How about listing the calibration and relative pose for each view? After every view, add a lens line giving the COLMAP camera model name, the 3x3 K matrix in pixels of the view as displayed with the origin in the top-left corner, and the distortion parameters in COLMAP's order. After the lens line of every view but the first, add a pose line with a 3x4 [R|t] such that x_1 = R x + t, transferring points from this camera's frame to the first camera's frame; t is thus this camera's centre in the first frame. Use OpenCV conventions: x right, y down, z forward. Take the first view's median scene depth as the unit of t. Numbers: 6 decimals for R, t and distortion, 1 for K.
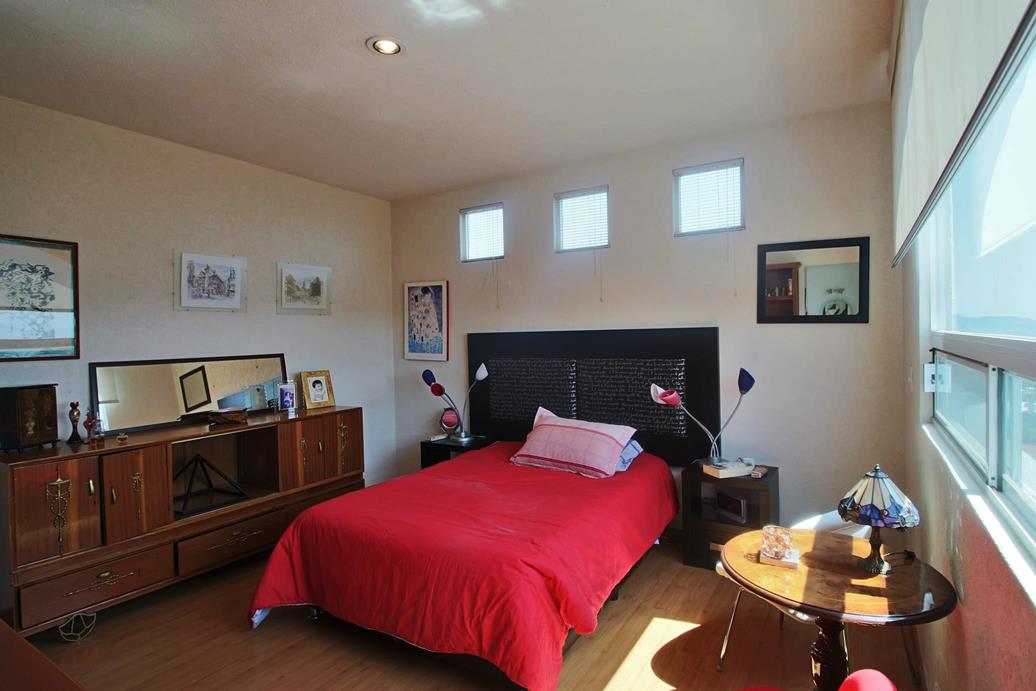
lens RADIAL K [[534.7, 0, 519.1], [0, 534.7, 339.7], [0, 0, 1]] dist [-0.005121, -0.001188]
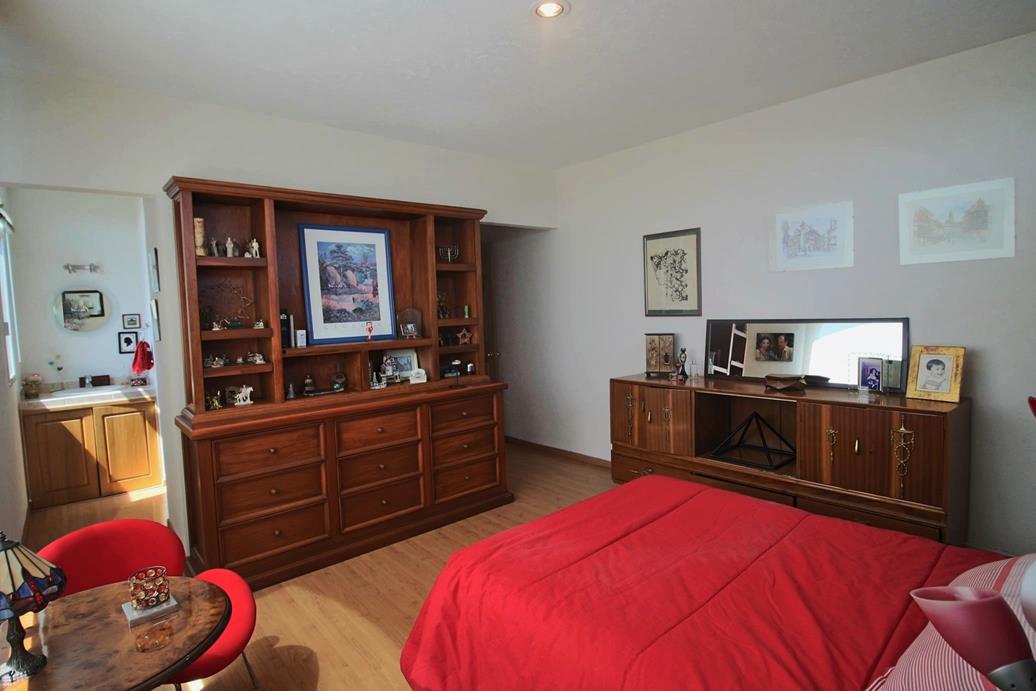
lens RADIAL K [[534.7, 0, 519.1], [0, 534.7, 339.7], [0, 0, 1]] dist [-0.005121, -0.001188]
pose [[-0.287157, 0.080574, -0.954489, 0.479878], [0.023505, 0.996749, 0.077070, -0.015718], [0.957595, -0.000304, -0.288118, 0.798895]]
